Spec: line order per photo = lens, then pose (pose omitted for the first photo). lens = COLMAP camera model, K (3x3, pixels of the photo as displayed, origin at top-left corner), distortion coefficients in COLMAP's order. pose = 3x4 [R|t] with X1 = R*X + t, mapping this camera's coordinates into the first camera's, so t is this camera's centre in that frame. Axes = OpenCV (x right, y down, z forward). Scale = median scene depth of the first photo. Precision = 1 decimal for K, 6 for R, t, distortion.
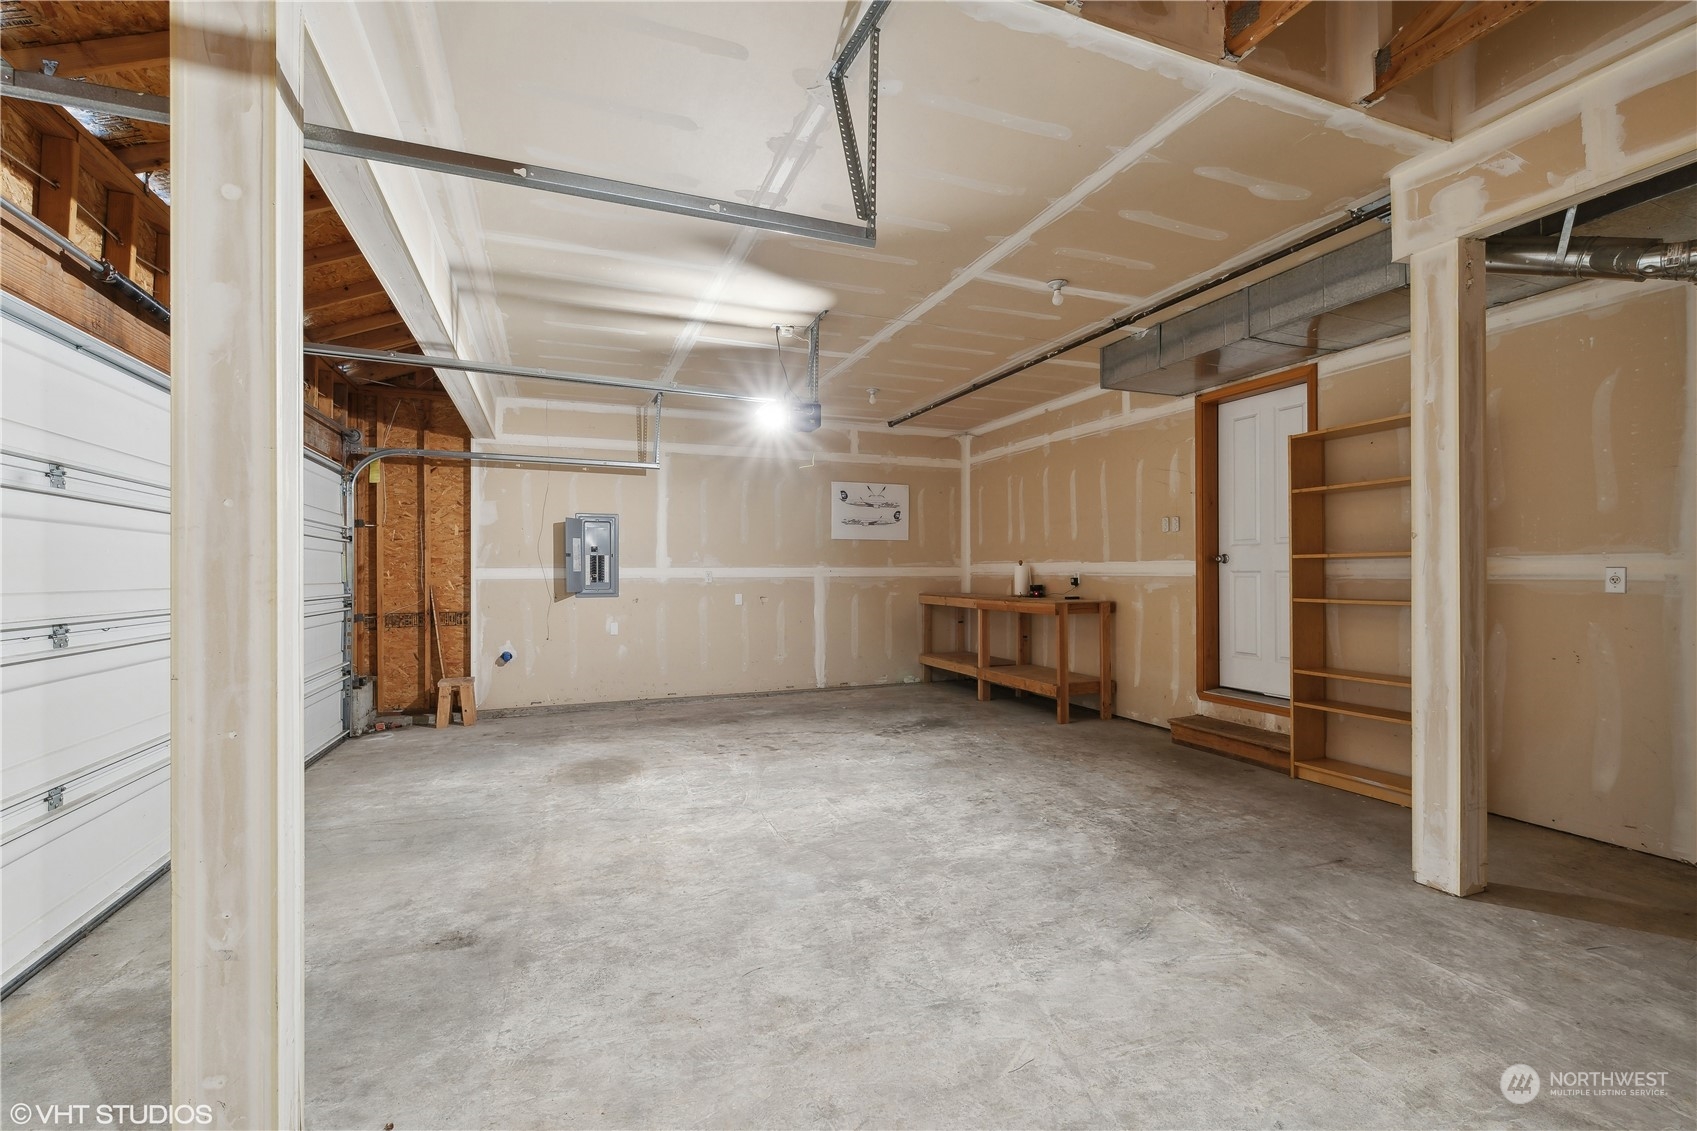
lens RADIAL K [[745.3, 0, 844.5], [0, 745.3, 566.8], [0, 0, 1]] dist [0.004614, -0.000239]
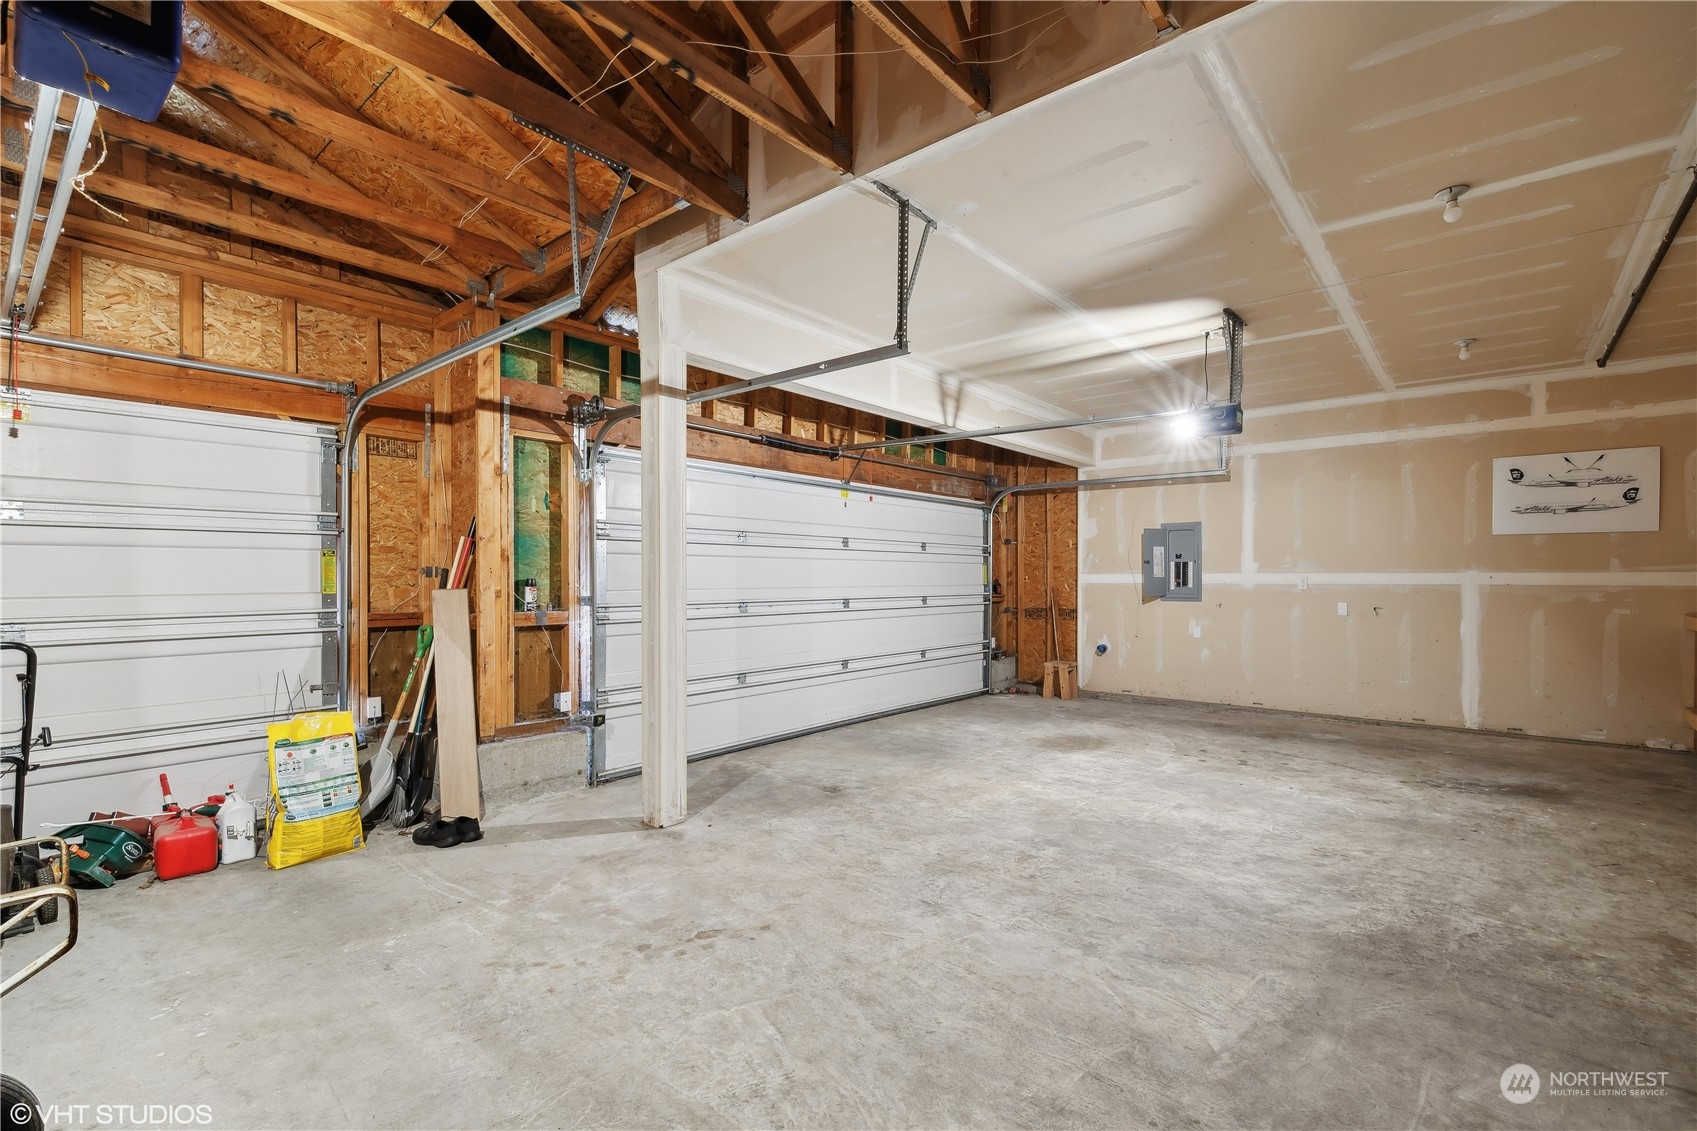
lens RADIAL K [[745.3, 0, 842.1], [0, 745.3, 574.2], [0, 0, 1]] dist [0.004614, -0.000239]
pose [[0.478422, 0.001241, -0.878129, 0.540827], [0.005902, 0.999972, 0.004629, -0.008015], [0.878110, -0.007397, 0.478401, 0.094328]]
